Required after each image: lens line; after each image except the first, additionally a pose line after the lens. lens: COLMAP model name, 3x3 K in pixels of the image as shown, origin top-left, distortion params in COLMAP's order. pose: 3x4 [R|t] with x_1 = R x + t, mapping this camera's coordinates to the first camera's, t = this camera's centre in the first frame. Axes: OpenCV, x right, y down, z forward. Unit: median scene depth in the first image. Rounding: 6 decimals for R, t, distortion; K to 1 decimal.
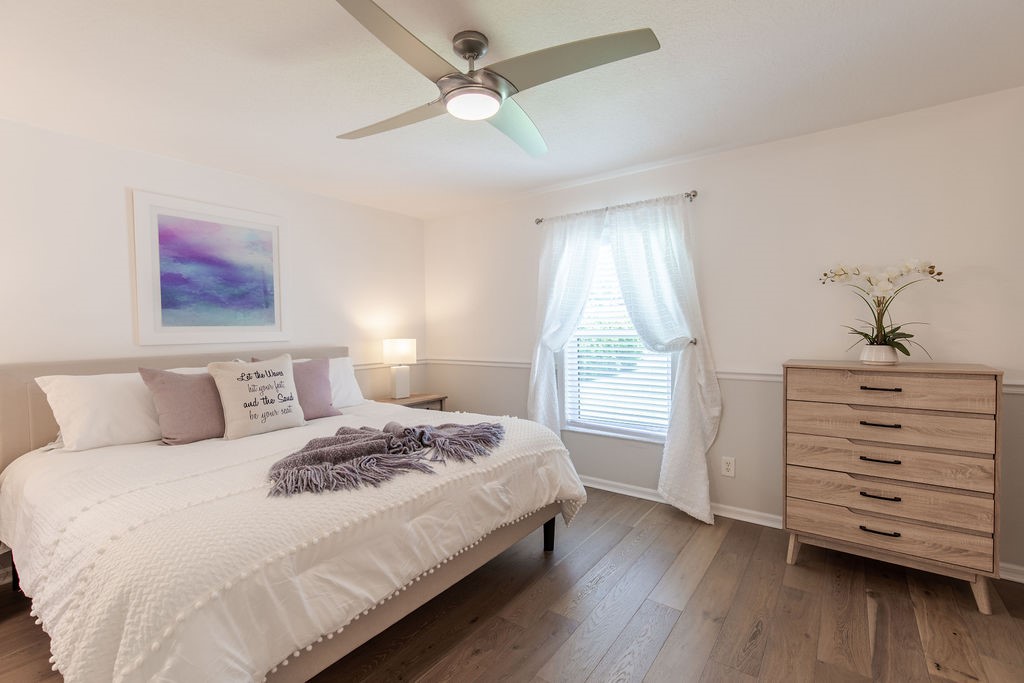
lens RADIAL K [[457.0, 0, 507.8], [0, 457.0, 341.6], [0, 0, 1]] dist [0.005198, -0.000240]
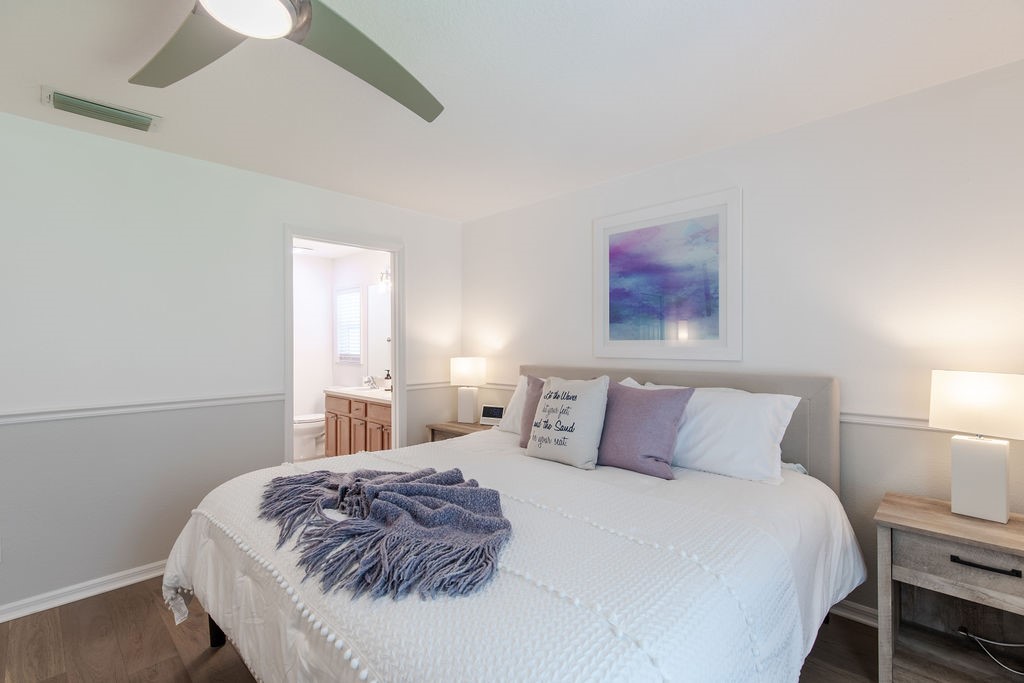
lens RADIAL K [[457.0, 0, 507.8], [0, 457.0, 341.6], [0, 0, 1]] dist [0.005198, -0.000240]
pose [[-0.118958, 0.007953, -0.992867, 0.307374], [-0.027879, 0.999547, 0.011346, -0.034249], [0.992508, 0.029030, -0.118682, 0.860275]]
